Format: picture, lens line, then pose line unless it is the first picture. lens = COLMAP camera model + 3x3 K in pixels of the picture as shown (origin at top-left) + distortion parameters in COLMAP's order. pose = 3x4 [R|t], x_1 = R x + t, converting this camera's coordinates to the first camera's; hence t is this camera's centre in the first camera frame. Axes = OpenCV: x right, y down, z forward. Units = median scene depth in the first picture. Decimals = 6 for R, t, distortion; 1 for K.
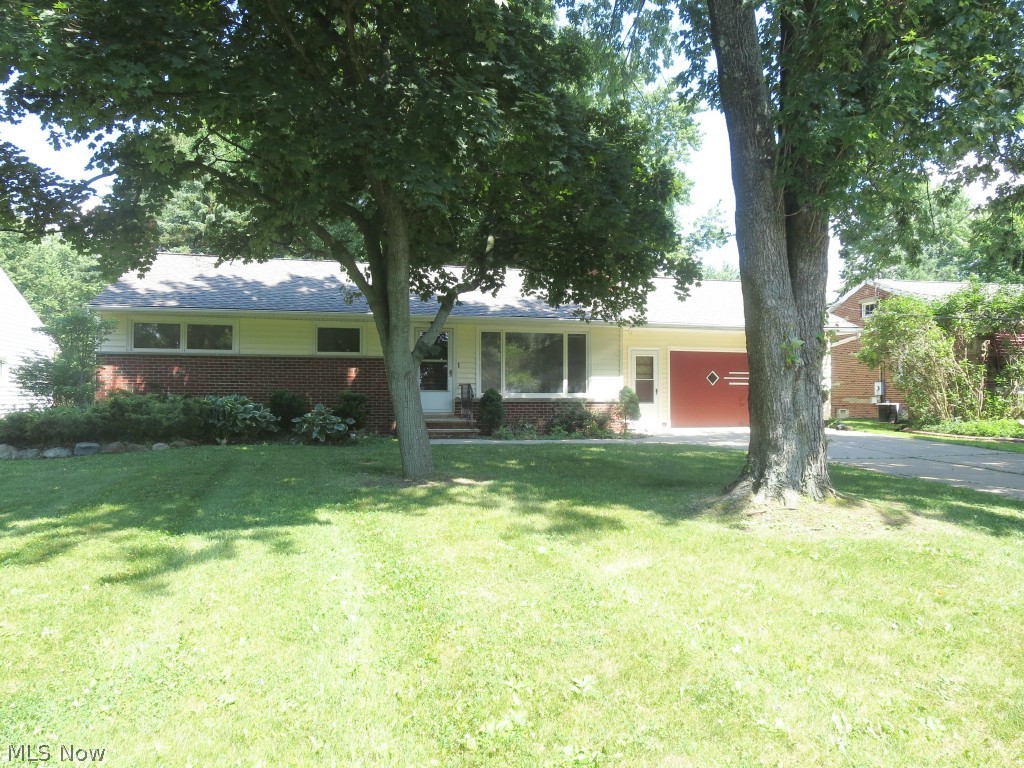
lens RADIAL K [[725.1, 0, 512.0], [0, 725.1, 384.0], [0, 0, 1]] dist [-0.039904, -0.000988]
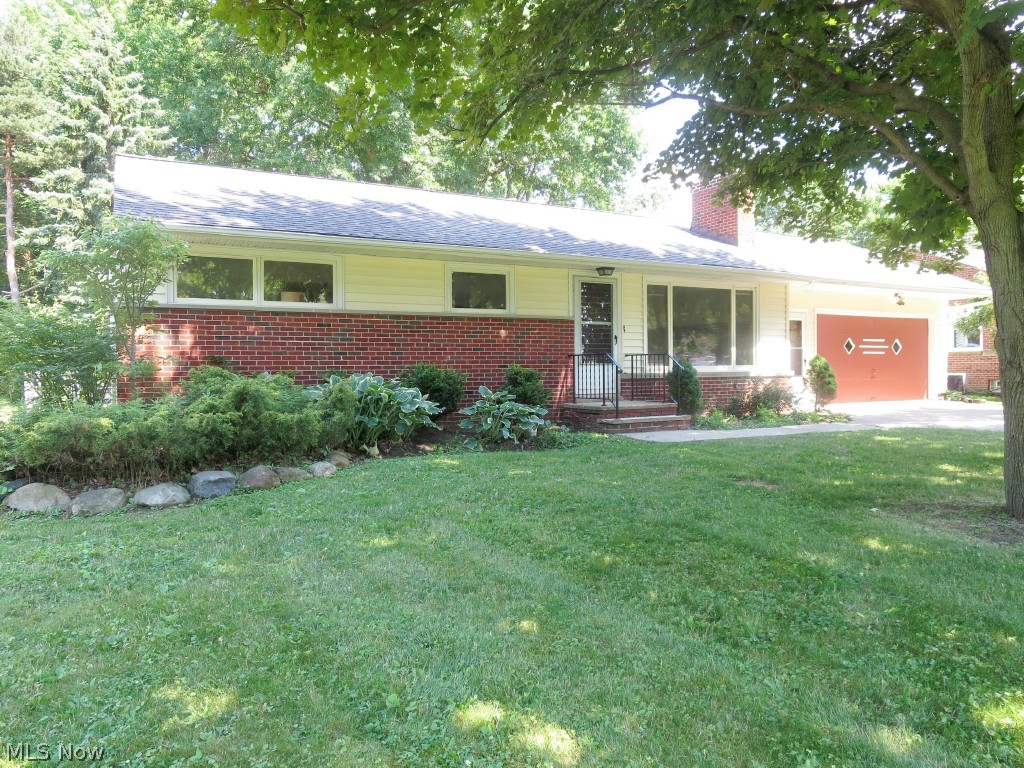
lens RADIAL K [[725.1, 0, 512.0], [0, 725.1, 384.0], [0, 0, 1]] dist [-0.039904, -0.000988]
pose [[0.968614, -0.014895, 0.248124, -0.385611], [0.004302, 0.999058, 0.043178, -0.002553], [-0.248533, -0.040755, 0.967766, 0.329120]]
